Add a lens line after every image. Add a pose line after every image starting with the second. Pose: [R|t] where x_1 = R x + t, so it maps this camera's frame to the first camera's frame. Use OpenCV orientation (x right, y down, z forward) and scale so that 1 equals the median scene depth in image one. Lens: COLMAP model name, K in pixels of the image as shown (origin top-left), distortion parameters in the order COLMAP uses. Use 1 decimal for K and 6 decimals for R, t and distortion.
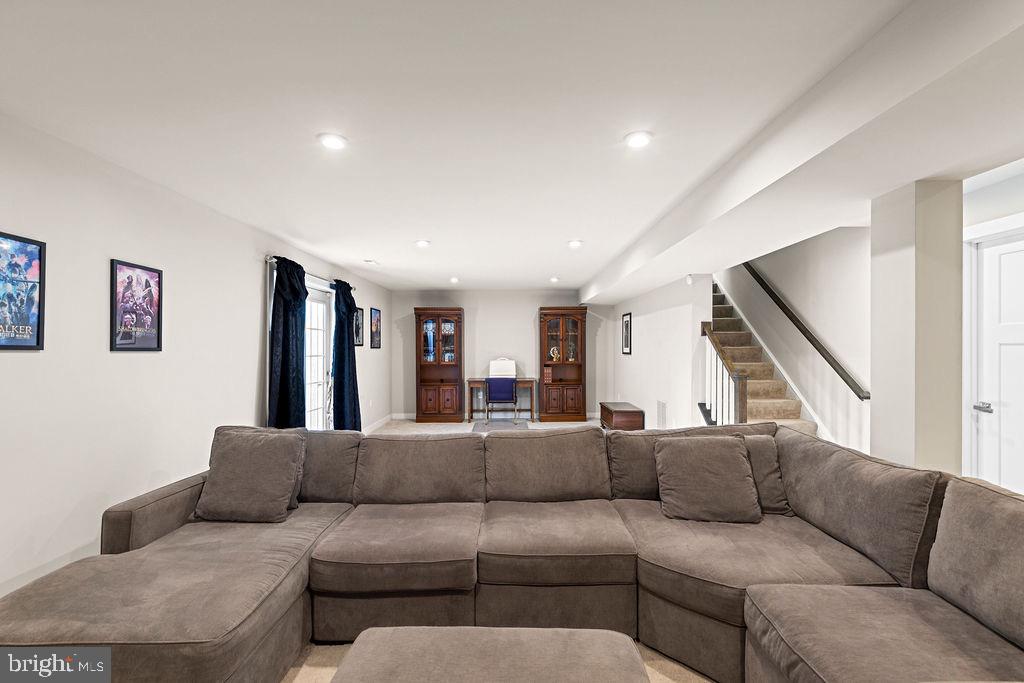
lens RADIAL K [[467.2, 0, 512.5], [0, 467.2, 344.9], [0, 0, 1]] dist [0.009208, -0.000817]
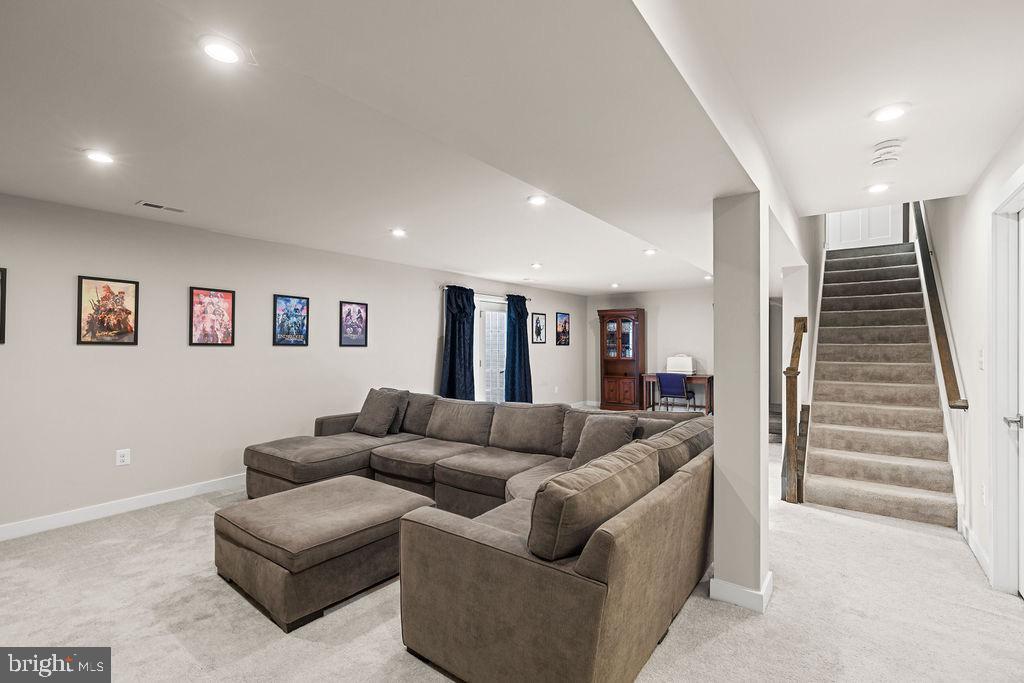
lens RADIAL K [[467.2, 0, 512.5], [0, 467.2, 344.9], [0, 0, 1]] dist [0.009208, -0.000817]
pose [[0.800021, -0.000397, -0.599972, 0.528028], [0.004401, 0.999977, 0.005207, -0.000813], [0.599956, -0.006806, 0.800004, -0.091448]]
